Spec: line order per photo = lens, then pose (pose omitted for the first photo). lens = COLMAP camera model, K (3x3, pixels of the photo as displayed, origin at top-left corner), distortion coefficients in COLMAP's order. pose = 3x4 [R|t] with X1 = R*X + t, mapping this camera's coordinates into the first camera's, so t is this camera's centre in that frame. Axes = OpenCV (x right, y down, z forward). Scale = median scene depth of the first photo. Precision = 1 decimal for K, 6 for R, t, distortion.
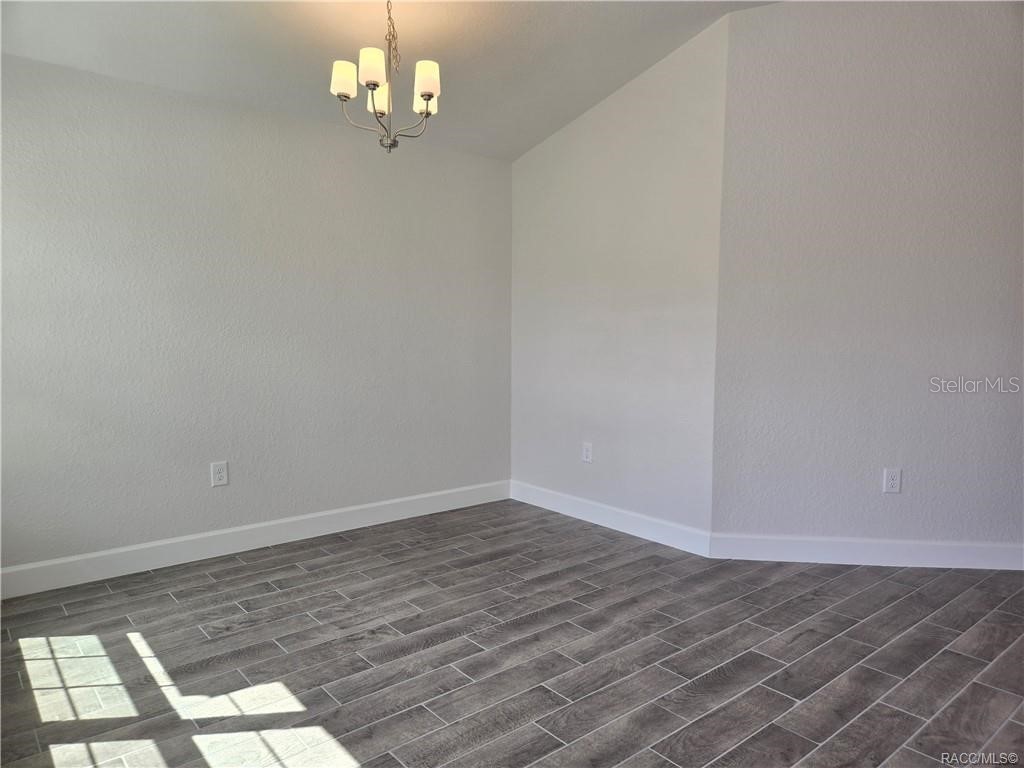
lens RADIAL K [[685.6, 0, 512.0], [0, 685.6, 384.0], [0, 0, 1]] dist [0.068452, -0.054735]
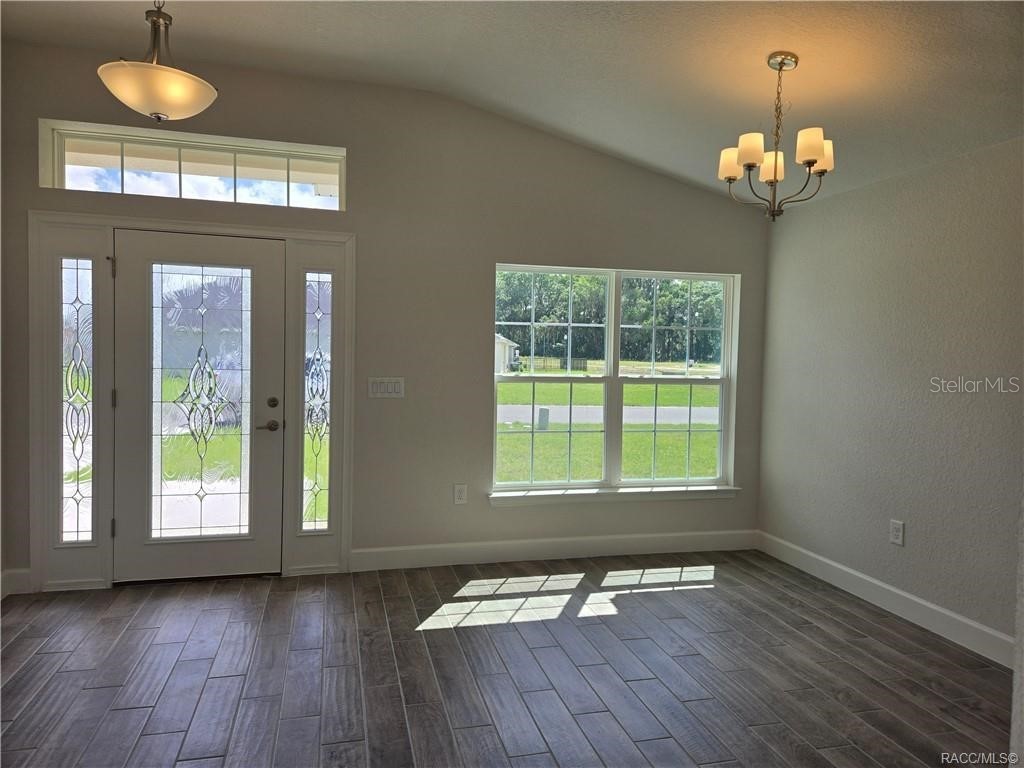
lens RADIAL K [[685.6, 0, 512.0], [0, 685.6, 384.0], [0, 0, 1]] dist [0.068452, -0.054735]
pose [[-0.431562, 0.025726, -0.901716, 0.860859], [-0.090751, 0.993284, 0.071771, -0.127173], [0.897507, 0.112805, -0.426329, 1.050233]]
